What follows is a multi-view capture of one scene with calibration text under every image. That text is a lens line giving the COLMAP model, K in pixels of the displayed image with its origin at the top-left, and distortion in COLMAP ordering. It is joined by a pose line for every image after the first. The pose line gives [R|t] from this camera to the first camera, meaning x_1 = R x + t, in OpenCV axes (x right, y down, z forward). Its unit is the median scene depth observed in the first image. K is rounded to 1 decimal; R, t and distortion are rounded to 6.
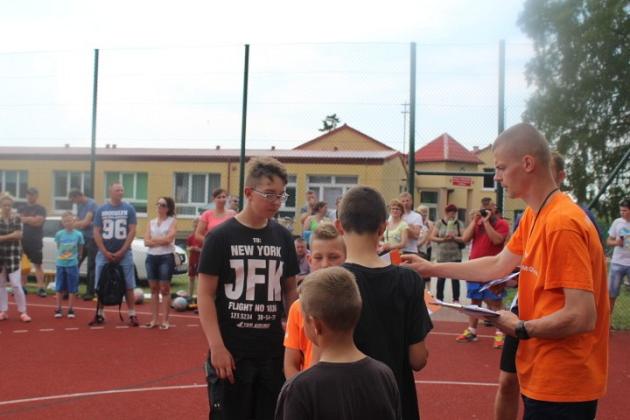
lens RADIAL K [[685.4, 0, 342.1], [0, 685.4, 209.7], [0, 0, 1]] dist [-0.006372, -0.360429]
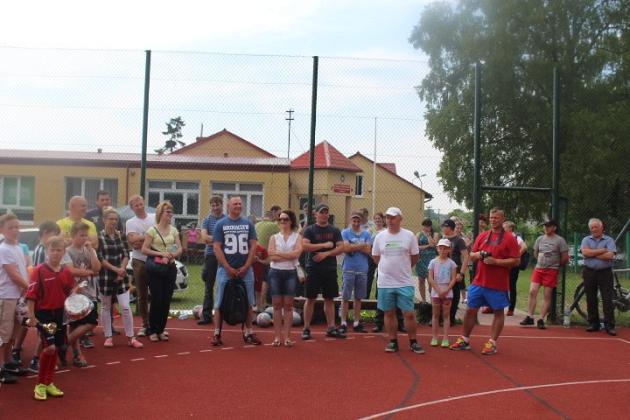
lens RADIAL K [[685.4, 0, 342.1], [0, 685.4, 209.7], [0, 0, 1]] dist [-0.006372, -0.360429]
pose [[0.965161, 0.000719, 0.261657, -0.124757], [0.001100, 0.999976, -0.006807, -0.003615], [-0.261656, 0.006858, 0.965137, 0.009630]]
